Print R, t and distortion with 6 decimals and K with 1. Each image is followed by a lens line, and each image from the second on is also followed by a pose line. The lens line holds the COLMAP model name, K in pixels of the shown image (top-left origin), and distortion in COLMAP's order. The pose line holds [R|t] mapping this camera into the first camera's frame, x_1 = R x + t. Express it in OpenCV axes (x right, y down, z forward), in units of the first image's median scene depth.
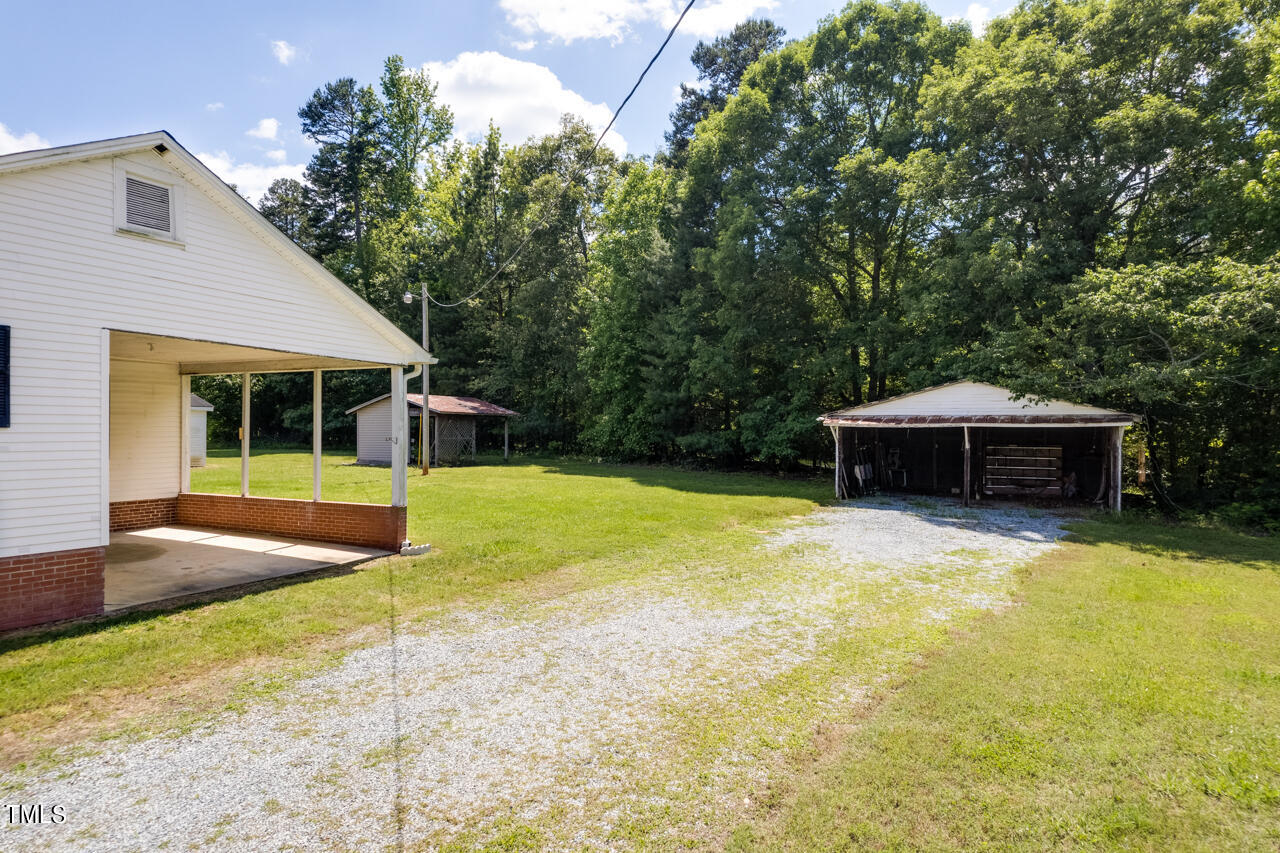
lens RADIAL K [[787.7, 0, 642.5], [0, 787.7, 436.2], [0, 0, 1]] dist [0.084562, -0.057537]
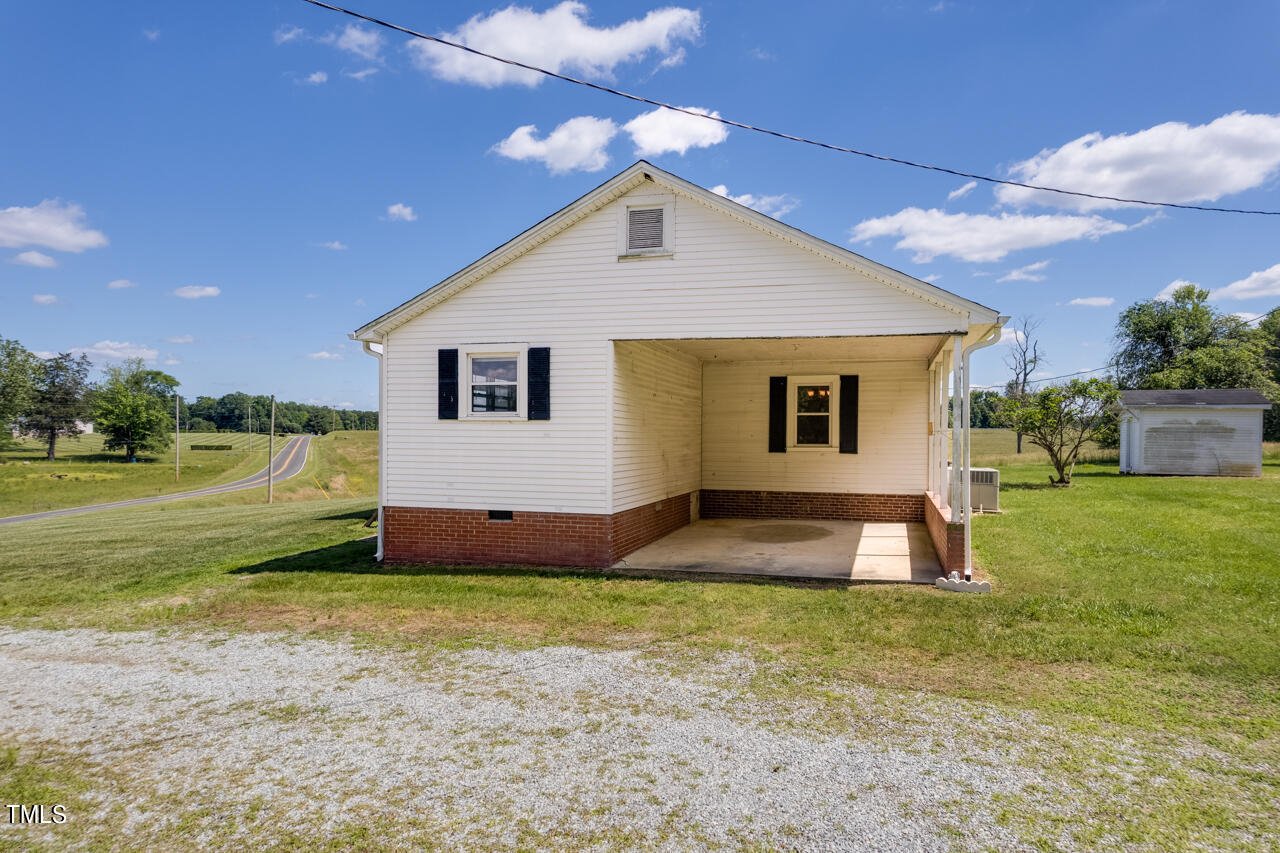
lens RADIAL K [[787.7, 0, 642.5], [0, 787.7, 436.2], [0, 0, 1]] dist [0.084562, -0.057537]
pose [[0.195948, 0.000281, -0.980614, 0.398376], [-0.010805, 0.999940, -0.001873, 0.012370], [0.980555, 0.010963, 0.195939, 0.606530]]
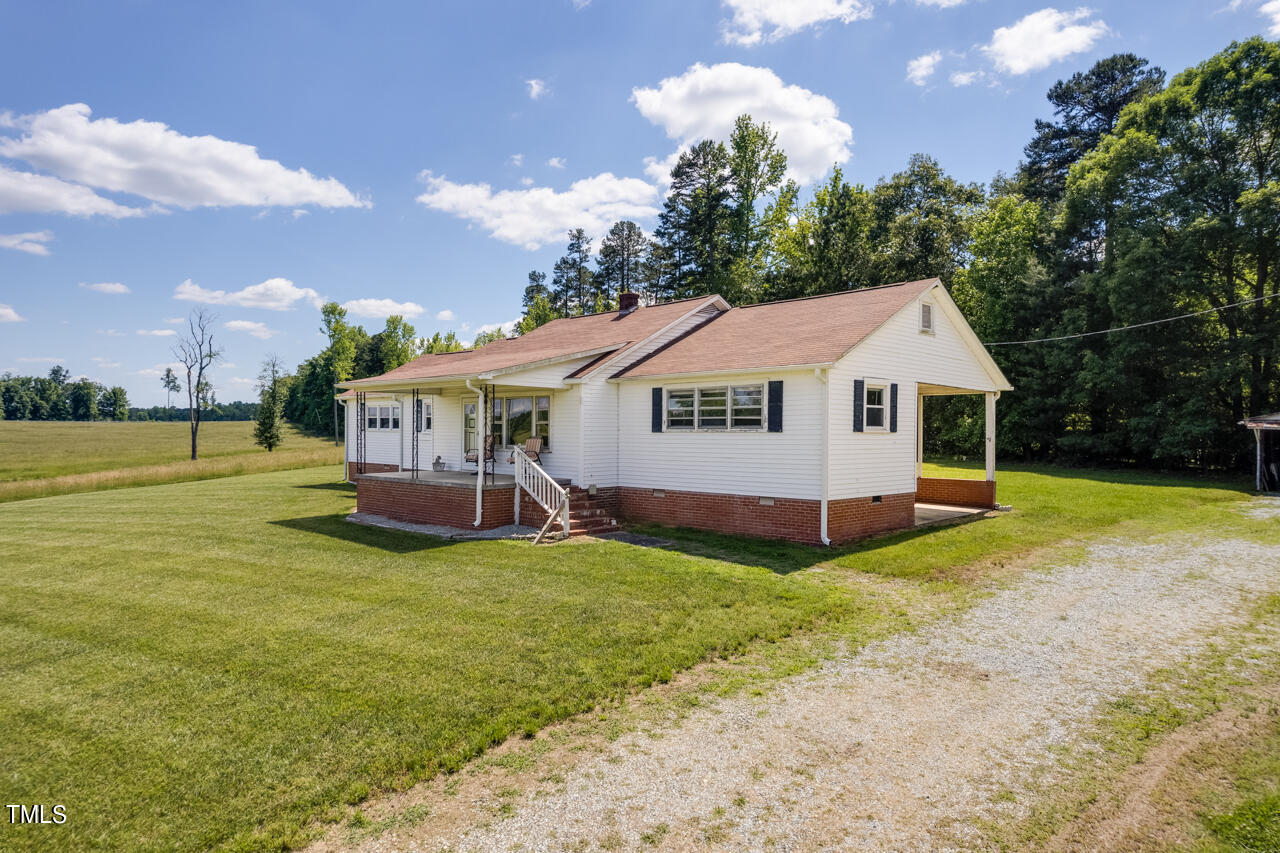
lens RADIAL K [[787.7, 0, 642.5], [0, 787.7, 436.2], [0, 0, 1]] dist [0.084562, -0.057537]
pose [[0.961524, 0.001161, -0.274718, -0.575754], [-0.001205, 0.999999, 0.000009, -0.001783], [0.274718, 0.000323, 0.961525, -0.770625]]
